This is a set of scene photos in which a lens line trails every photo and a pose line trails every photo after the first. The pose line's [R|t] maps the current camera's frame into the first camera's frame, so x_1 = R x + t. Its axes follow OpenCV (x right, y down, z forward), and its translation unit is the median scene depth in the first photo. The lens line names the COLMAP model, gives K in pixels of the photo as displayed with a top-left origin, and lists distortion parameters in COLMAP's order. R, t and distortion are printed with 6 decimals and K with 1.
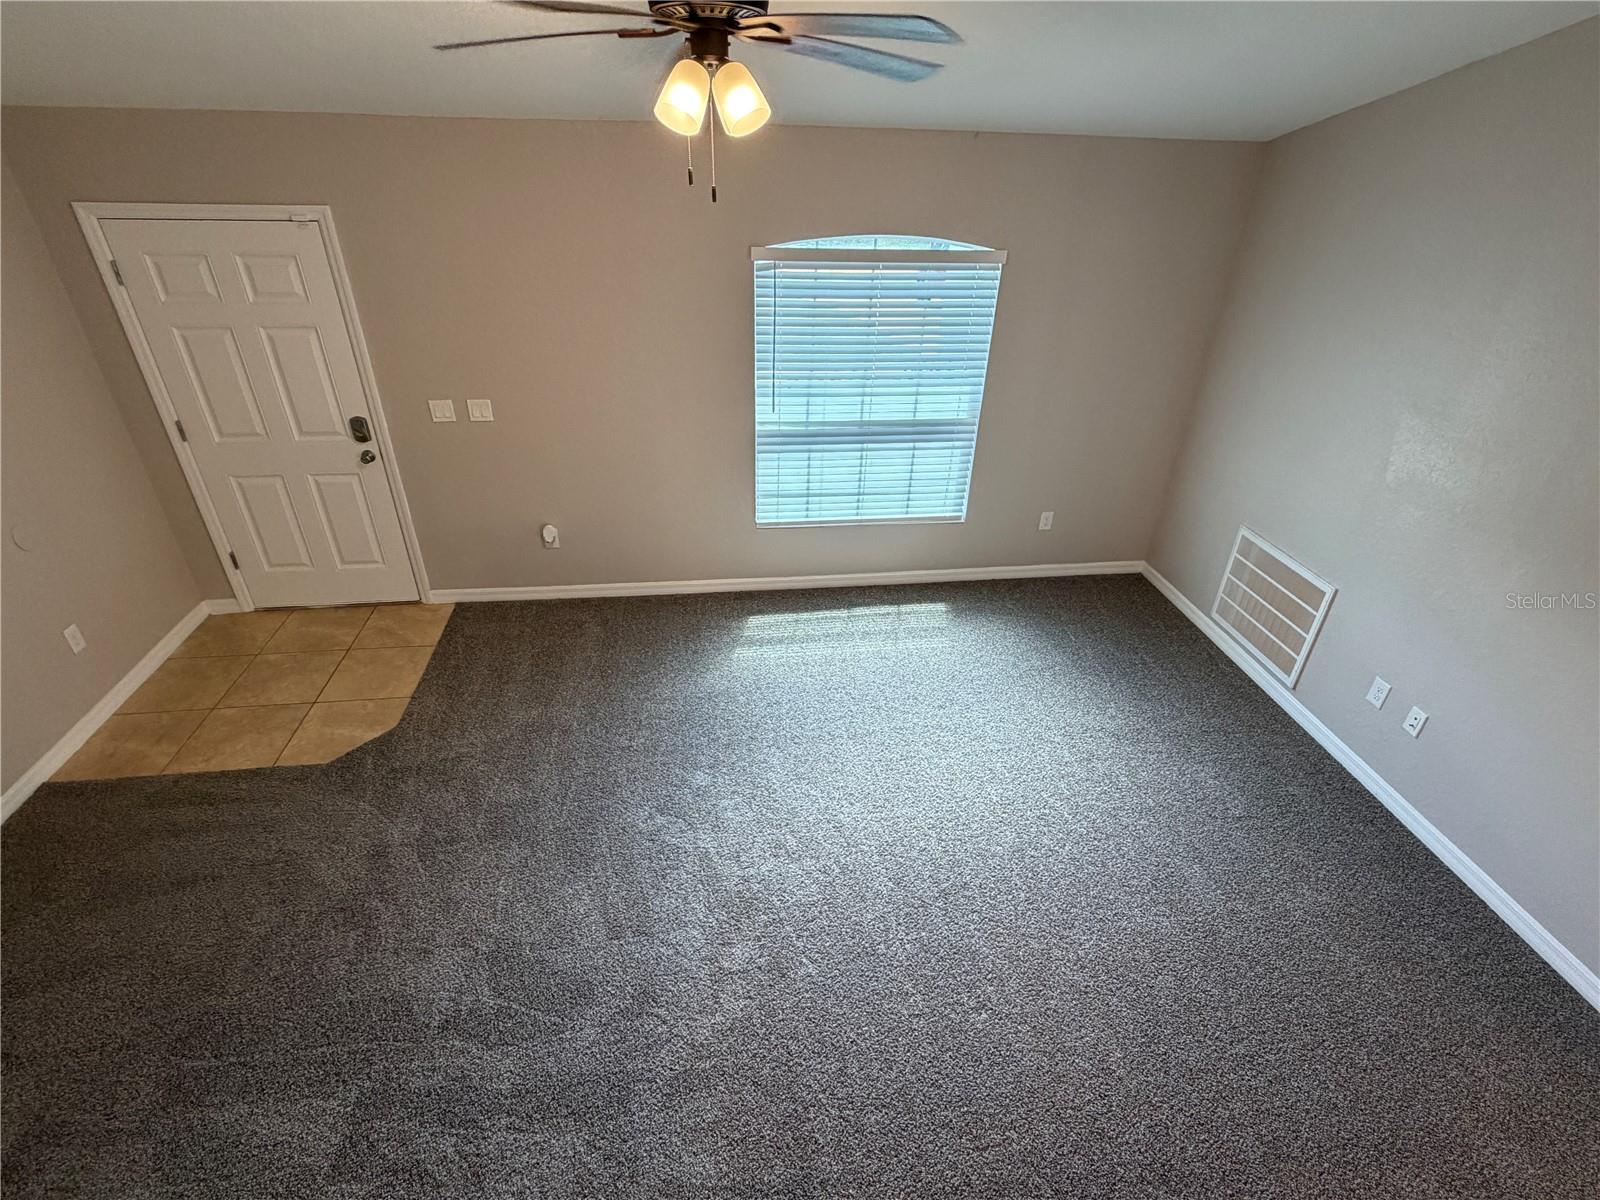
lens RADIAL K [[764.7, 0, 806.8], [0, 764.7, 599.0], [0, 0, 1]] dist [0.001294, -0.001458]
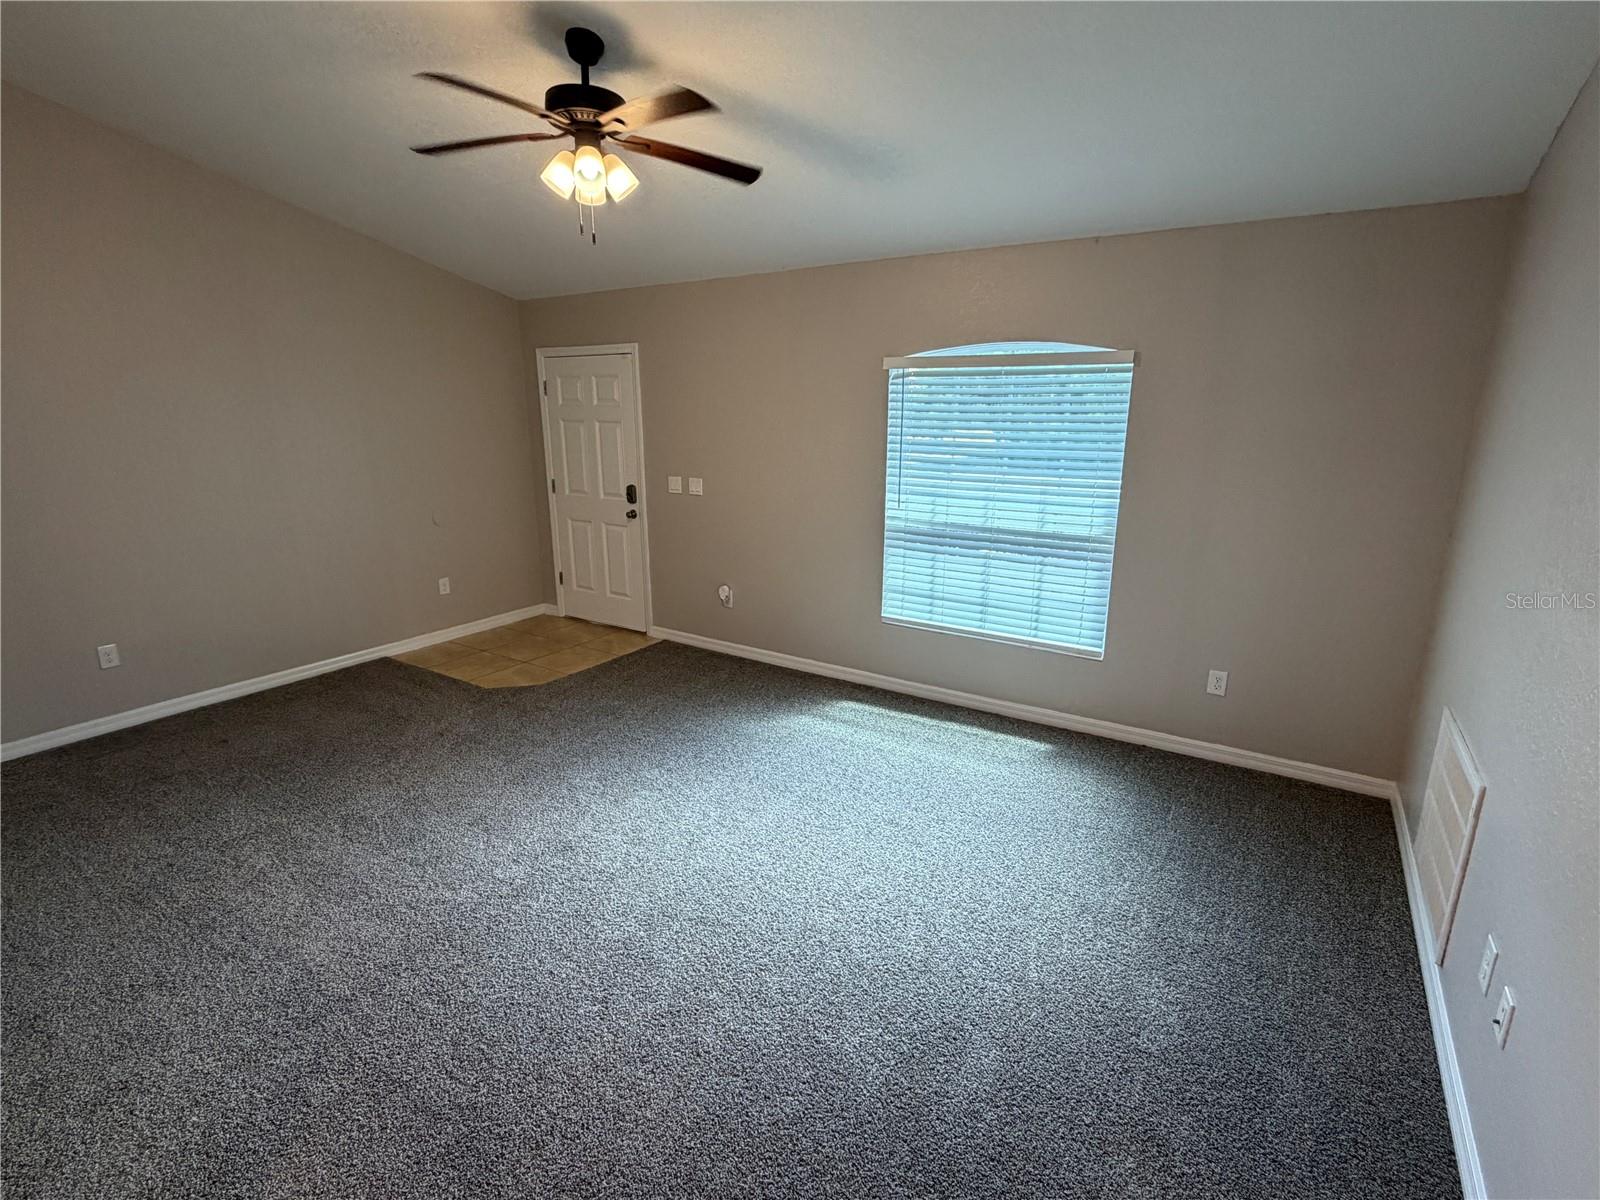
lens RADIAL K [[764.7, 0, 807.7], [0, 764.7, 605.4], [0, 0, 1]] dist [0.001294, -0.001458]
pose [[0.764649, 0.141835, -0.628645, 0.532206], [-0.316872, 0.932163, -0.175110, 0.103997], [0.561163, 0.333098, 0.757721, 0.173033]]
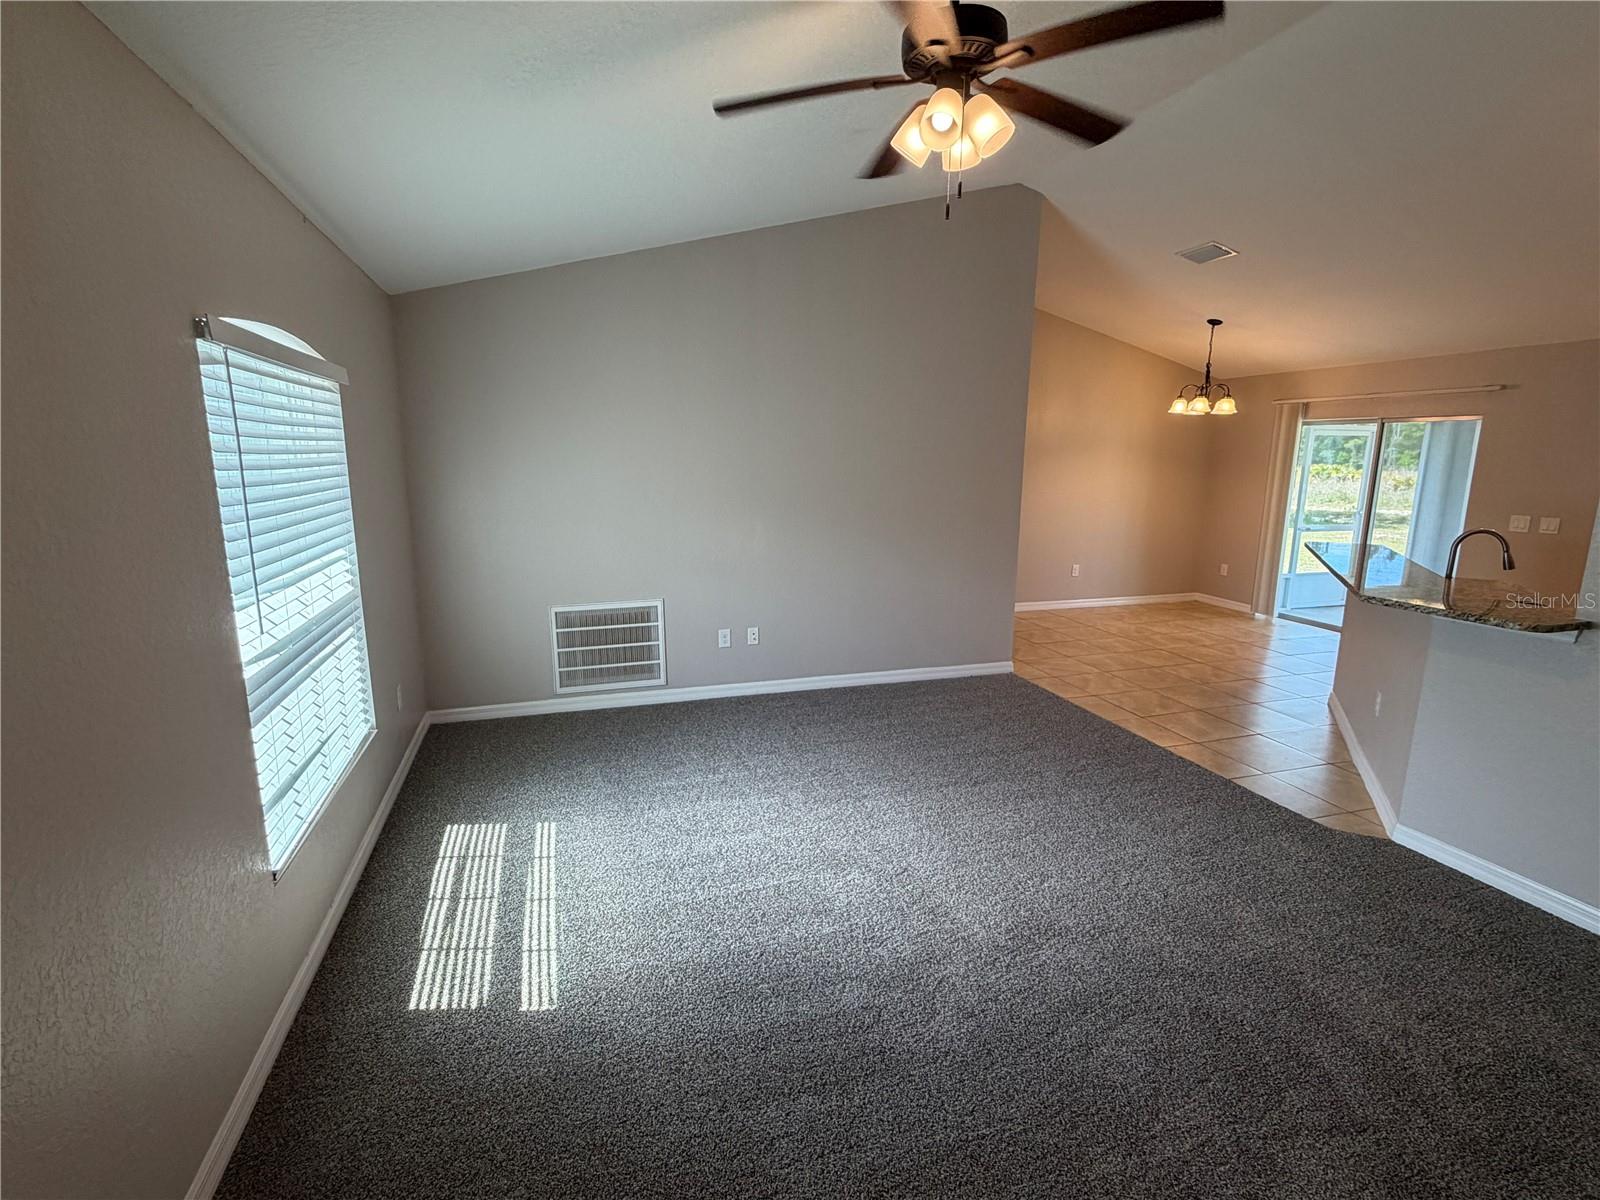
lens RADIAL K [[764.7, 0, 796.8], [0, 764.7, 602.8], [0, 0, 1]] dist [0.001294, -0.001458]
pose [[-0.167695, -0.208873, 0.963457, -0.574283], [0.500002, 0.824251, 0.265722, -0.211177], [-0.849633, 0.526291, -0.033786, 0.696862]]
